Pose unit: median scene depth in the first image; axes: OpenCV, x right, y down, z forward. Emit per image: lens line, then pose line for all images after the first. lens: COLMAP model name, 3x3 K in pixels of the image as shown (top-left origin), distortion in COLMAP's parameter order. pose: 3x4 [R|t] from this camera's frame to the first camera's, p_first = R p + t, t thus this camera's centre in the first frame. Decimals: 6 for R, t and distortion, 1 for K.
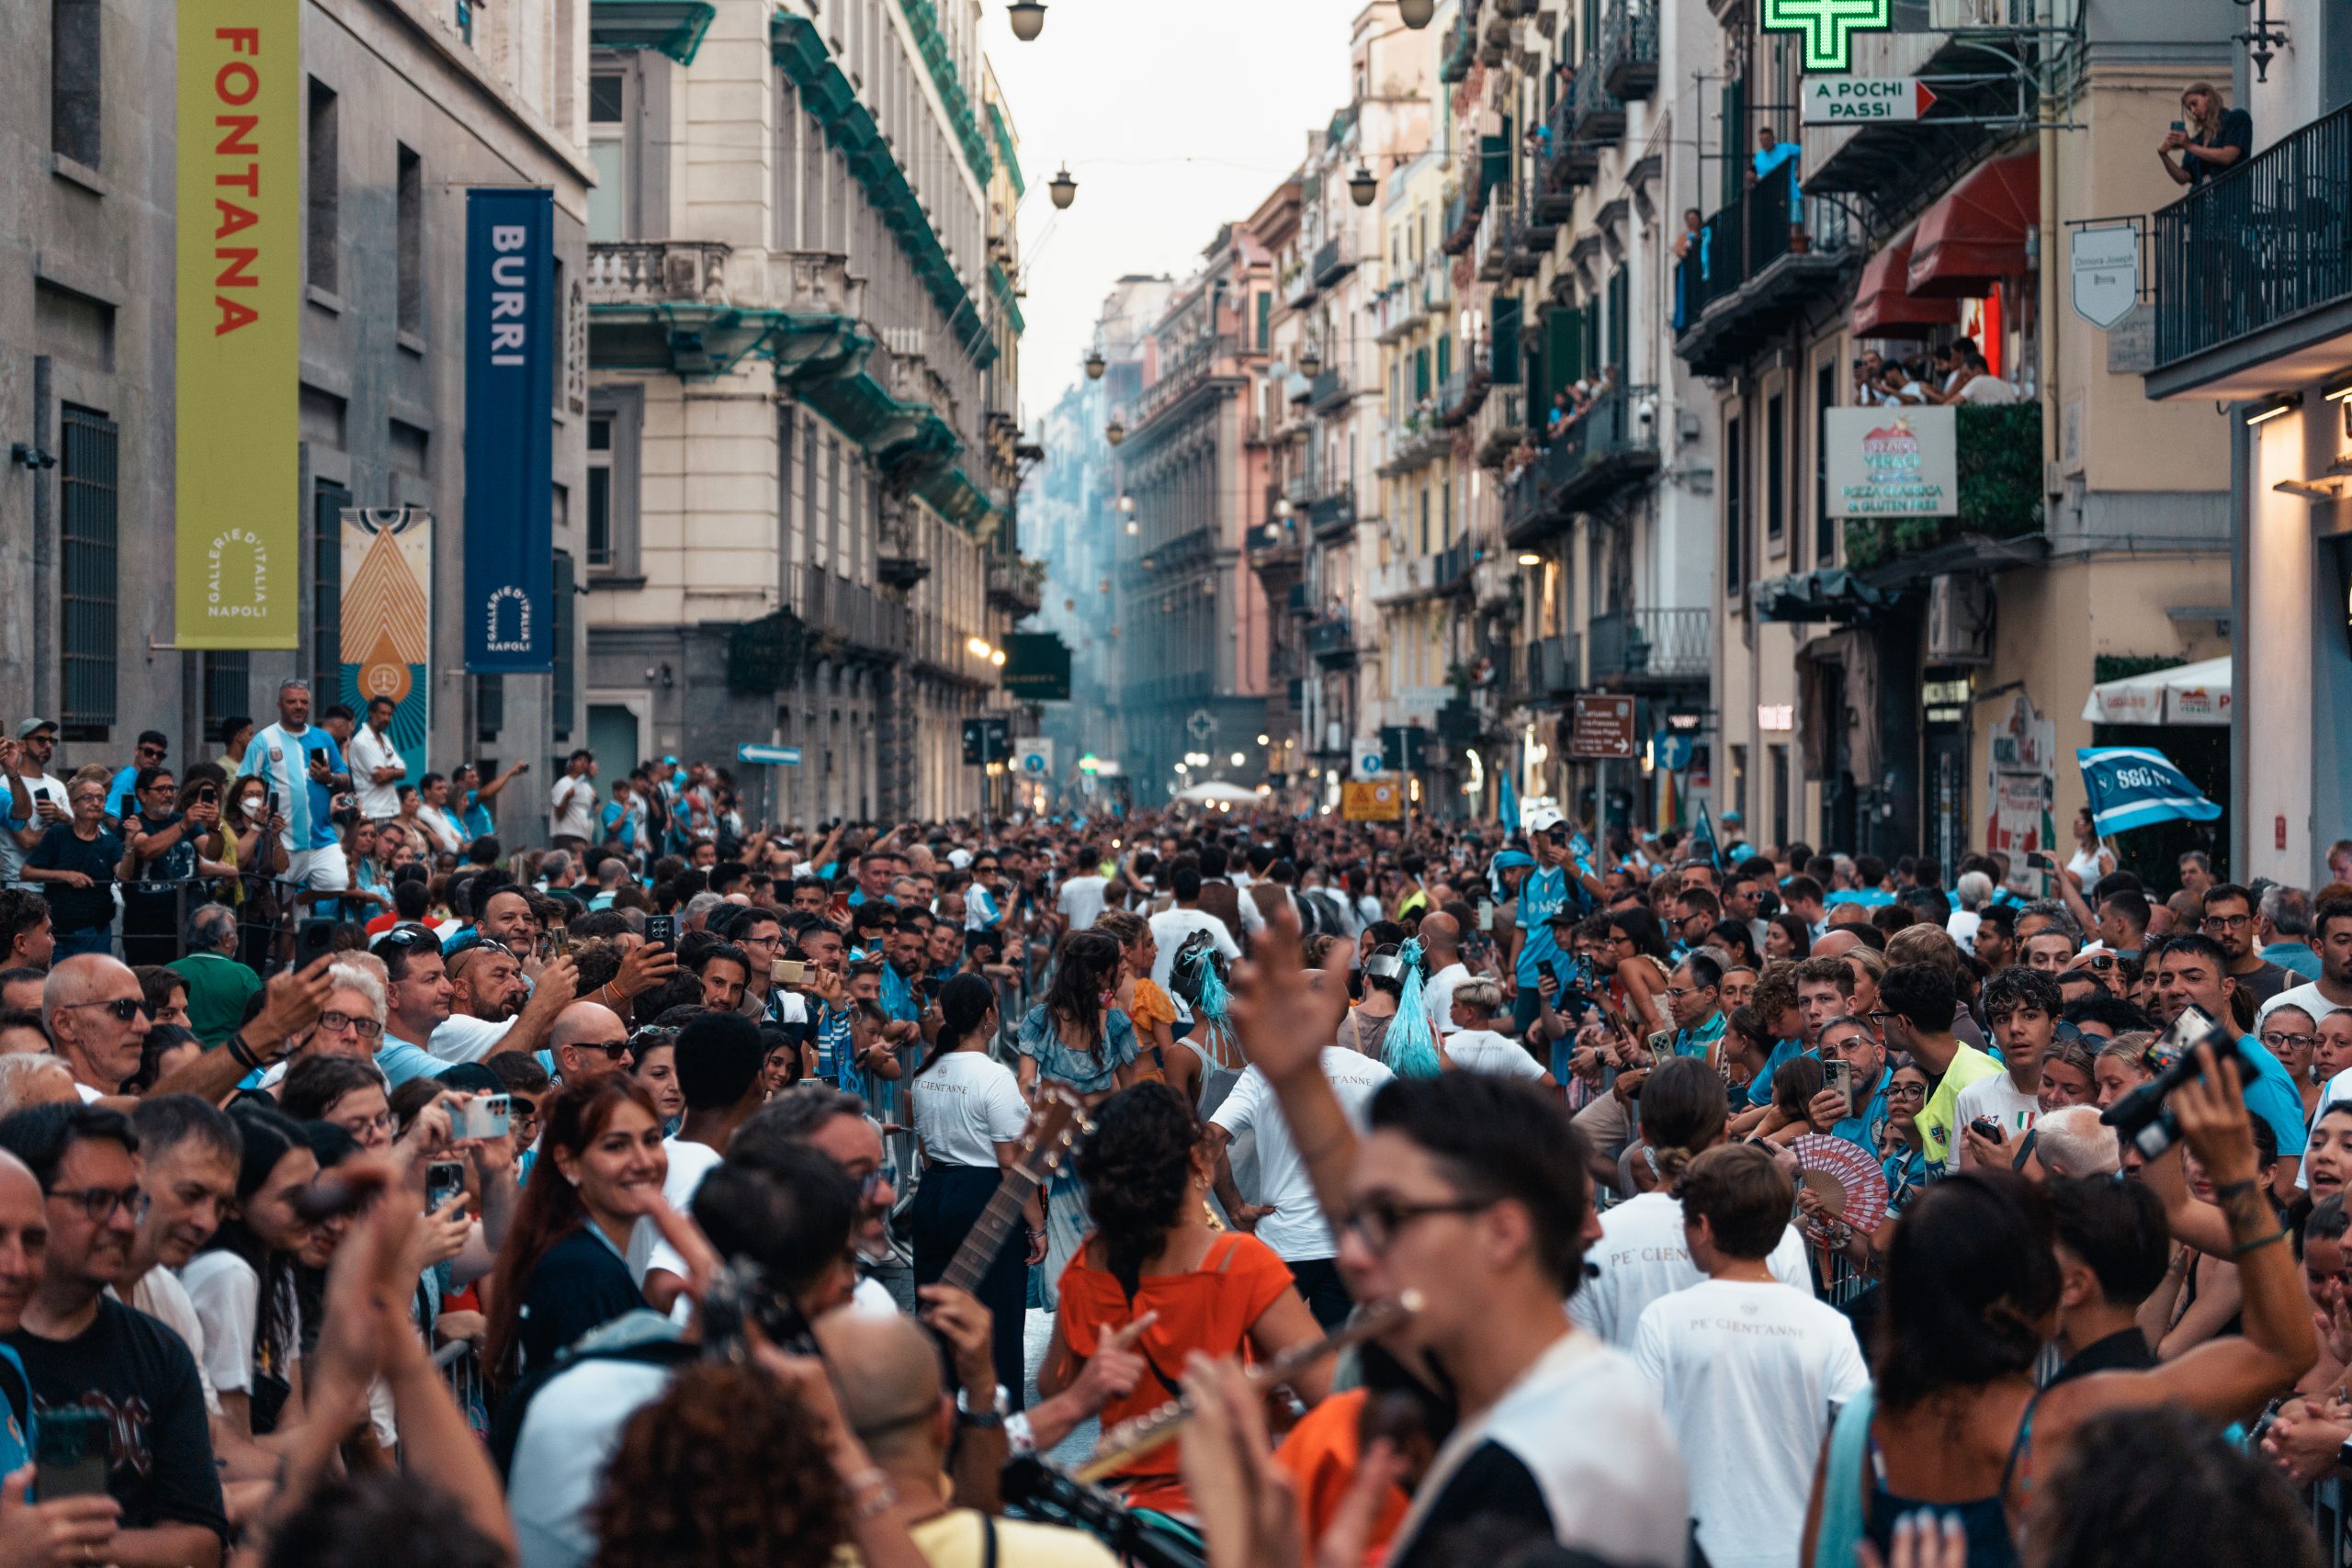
lens RADIAL K [[1962.0, 0, 1175.5], [0, 1962.0, 787.3], [0, 0, 1]] dist [-0.005365, 0.008318]
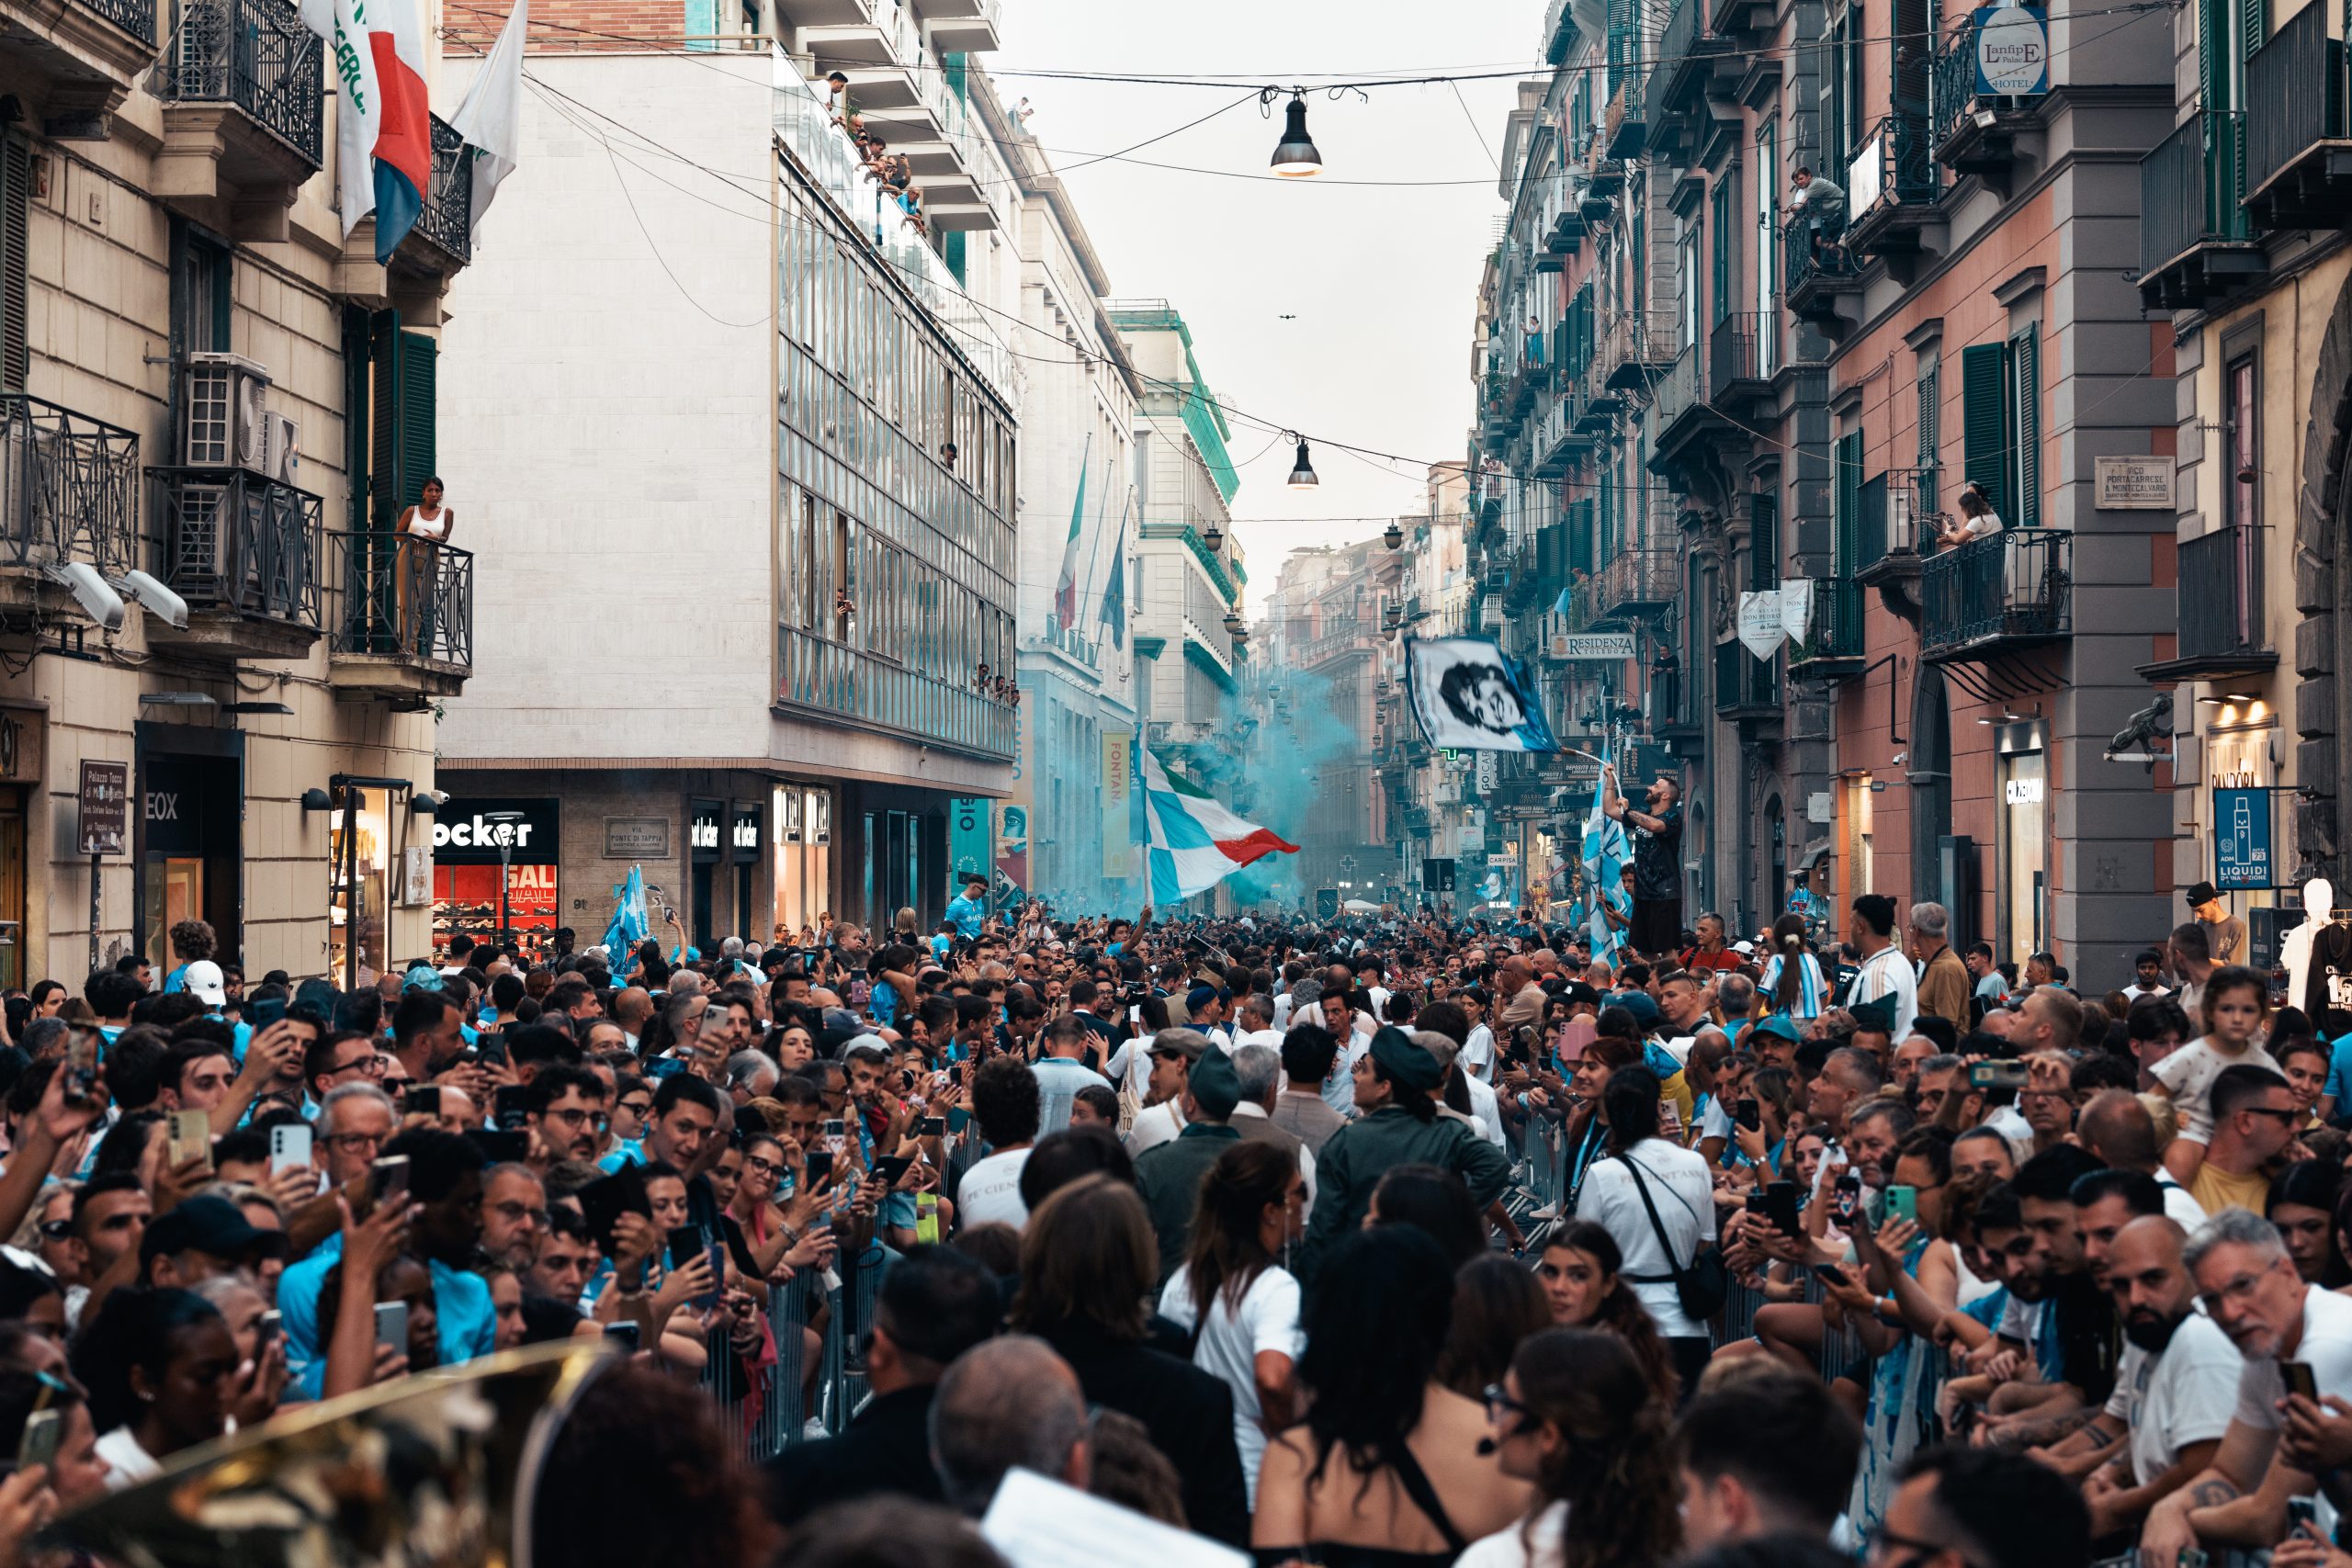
lens RADIAL K [[1962.0, 0, 1175.5], [0, 1962.0, 787.3], [0, 0, 1]] dist [-0.005365, 0.008318]
pose [[0.996362, -0.002449, -0.085184, 0.012542], [-0.002198, 0.998516, -0.054413, -0.007386], [0.085191, 0.054402, 0.994878, -0.793375]]
